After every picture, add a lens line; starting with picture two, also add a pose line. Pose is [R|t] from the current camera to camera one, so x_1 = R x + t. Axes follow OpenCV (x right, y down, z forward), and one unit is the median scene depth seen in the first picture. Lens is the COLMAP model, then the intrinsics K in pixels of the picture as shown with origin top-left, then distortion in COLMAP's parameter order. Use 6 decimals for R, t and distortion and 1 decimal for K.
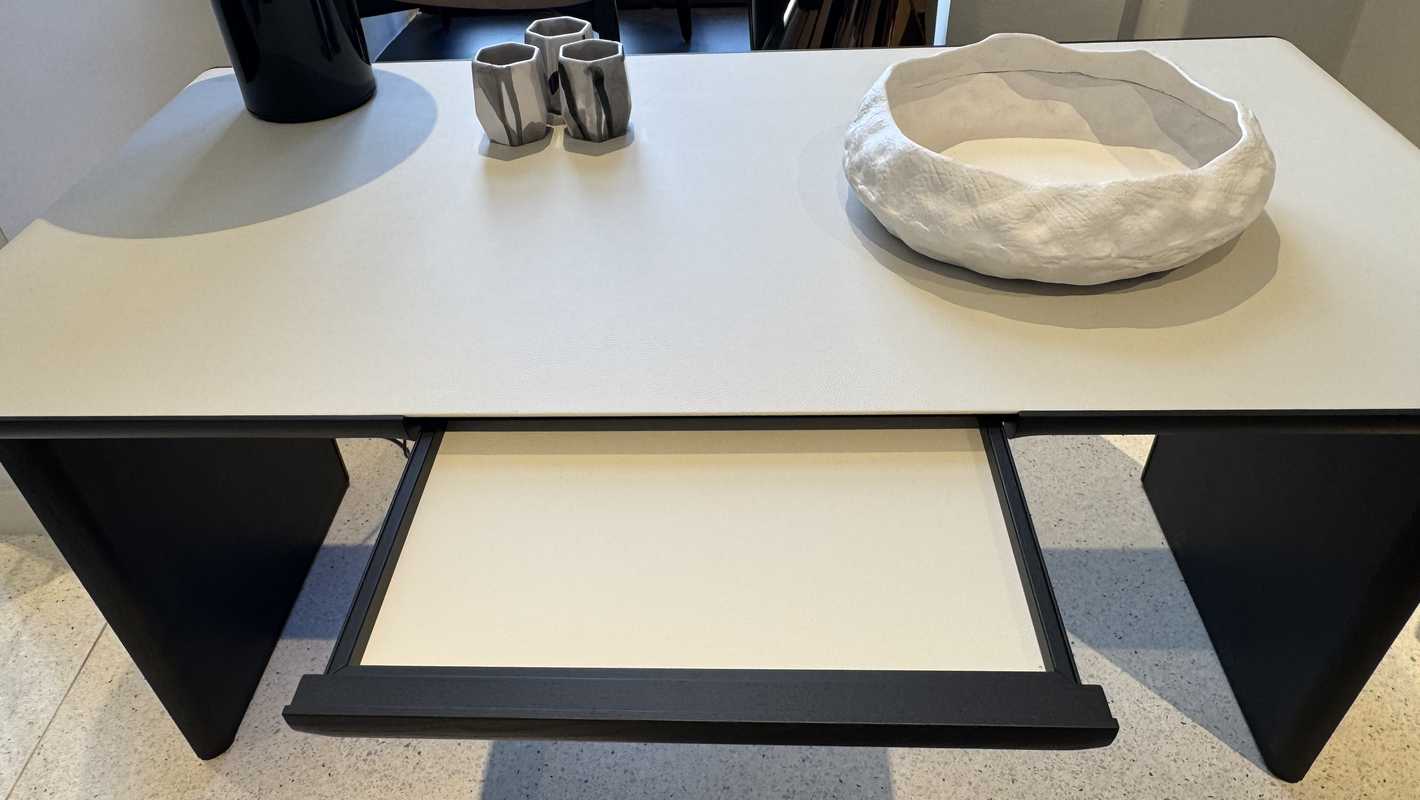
lens RADIAL K [[984.6, 0, 695.1], [0, 984.6, 399.5], [0, 0, 1]] dist [-0.006440, 0.006968]
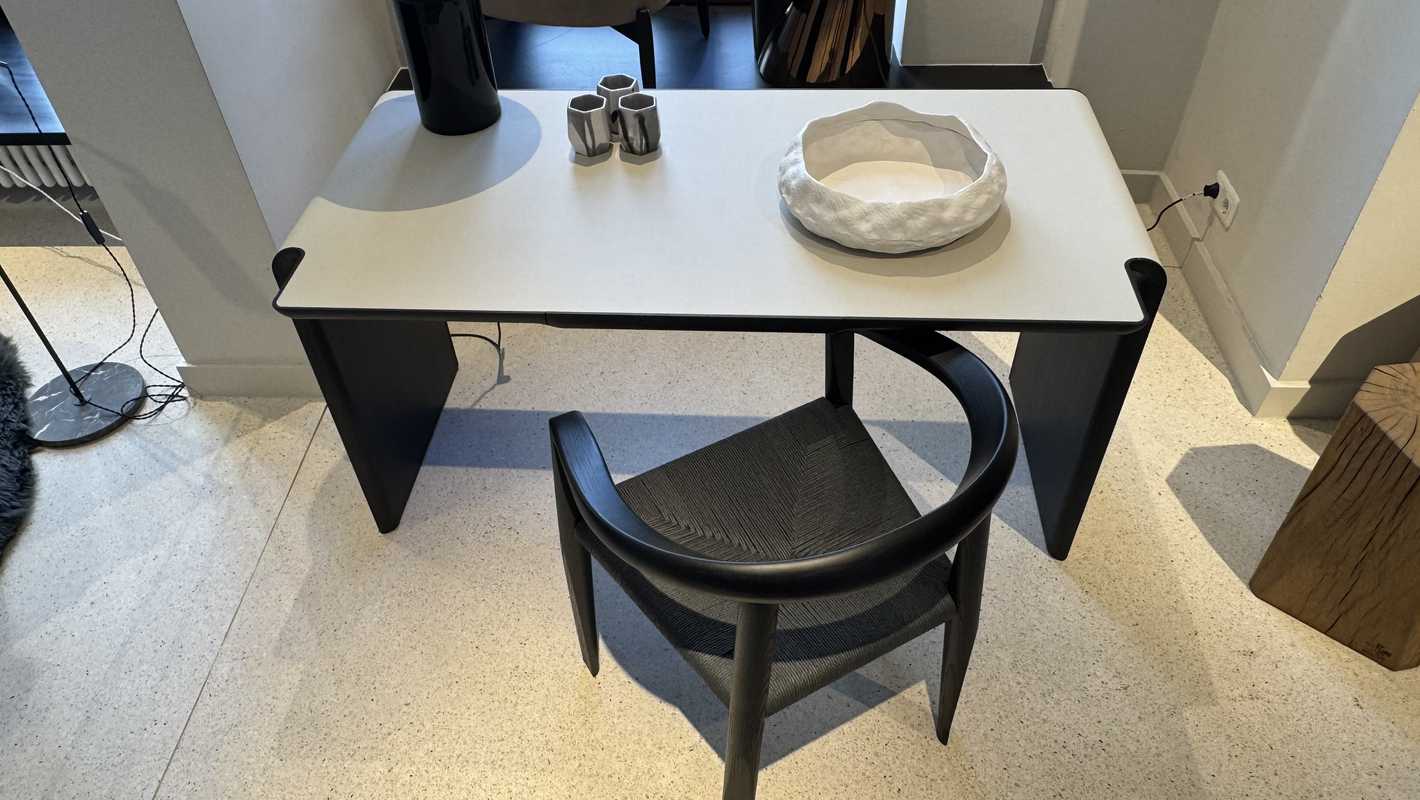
lens RADIAL K [[984.6, 0, 701.2], [0, 984.6, 401.4], [0, 0, 1]] dist [-0.006440, 0.006968]
pose [[0.999516, 0.026204, -0.016738, 0.044996], [-0.024847, 0.996746, 0.076675, 0.025474], [0.018692, -0.076222, 0.996916, -0.716870]]
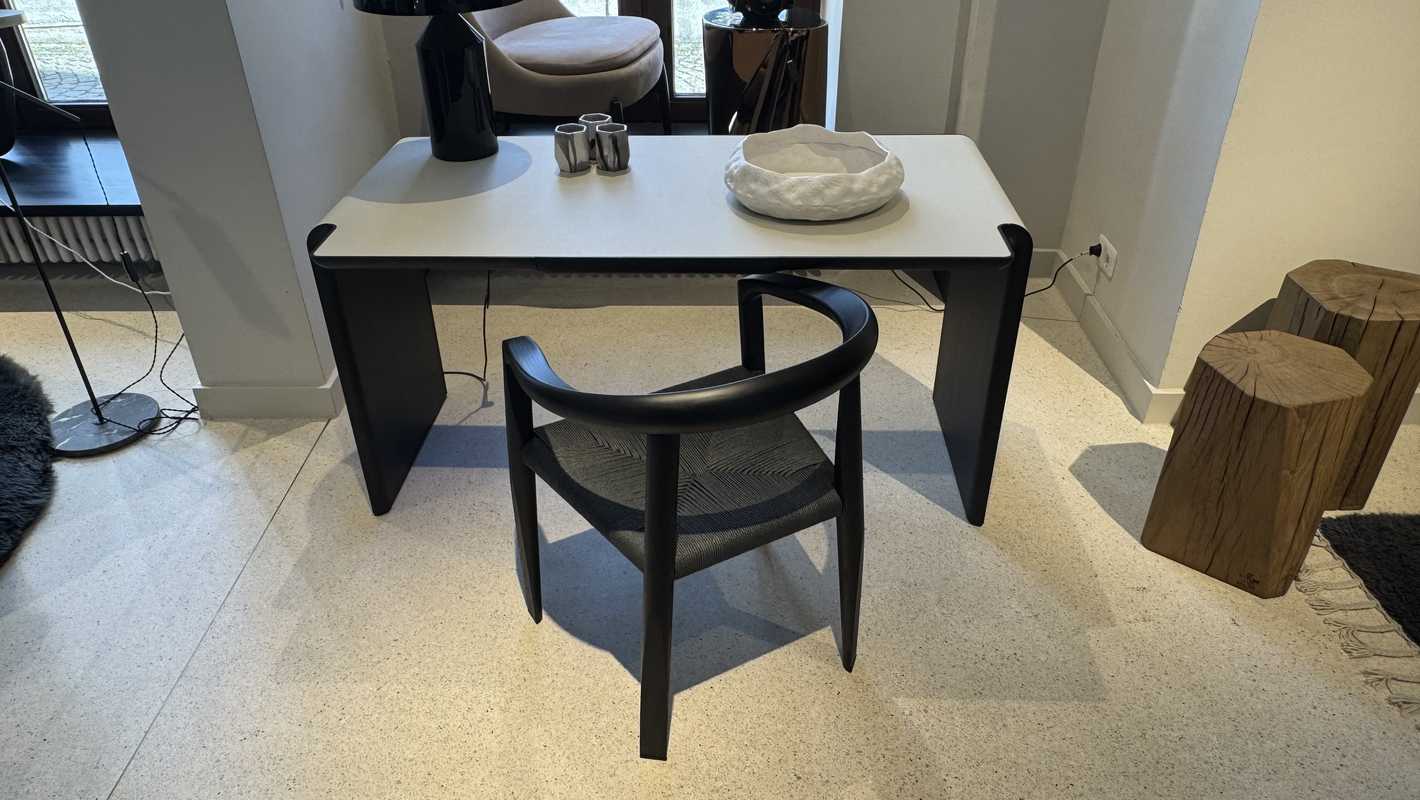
lens RADIAL K [[984.6, 0, 707.1], [0, 984.6, 399.2], [0, 0, 1]] dist [-0.006440, 0.006968]
pose [[0.999576, 0.022499, 0.018485, 0.071448], [-0.020074, 0.992297, -0.122244, 0.468798], [-0.021093, 0.121821, 0.992328, -1.010941]]
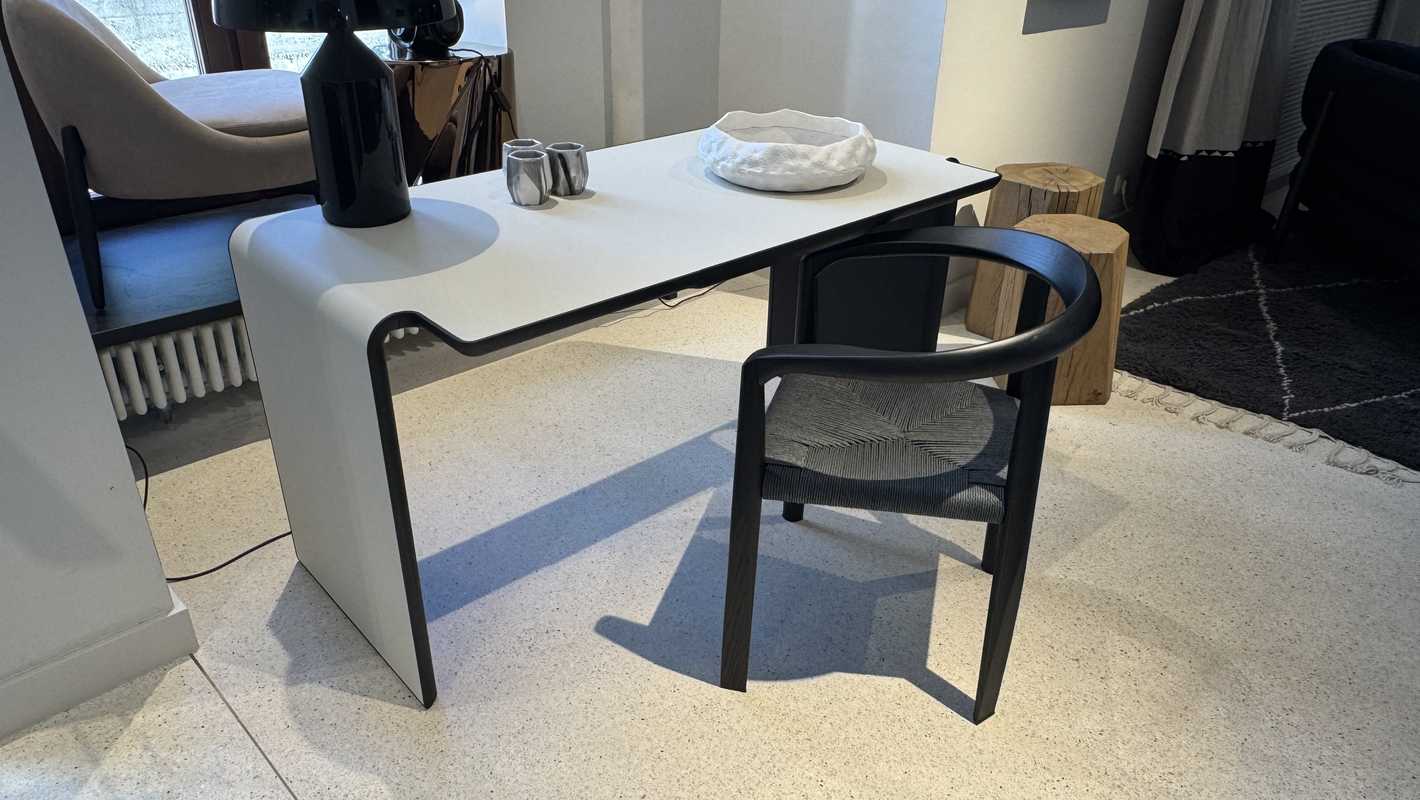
lens RADIAL K [[984.6, 0, 701.1], [0, 984.6, 390.2], [0, 0, 1]] dist [-0.006440, 0.006968]
pose [[0.707466, -0.281190, 0.648401, -1.244489], [0.412492, 0.909253, -0.055755, 0.266114], [-0.573883, 0.306905, 0.759254, -0.405609]]
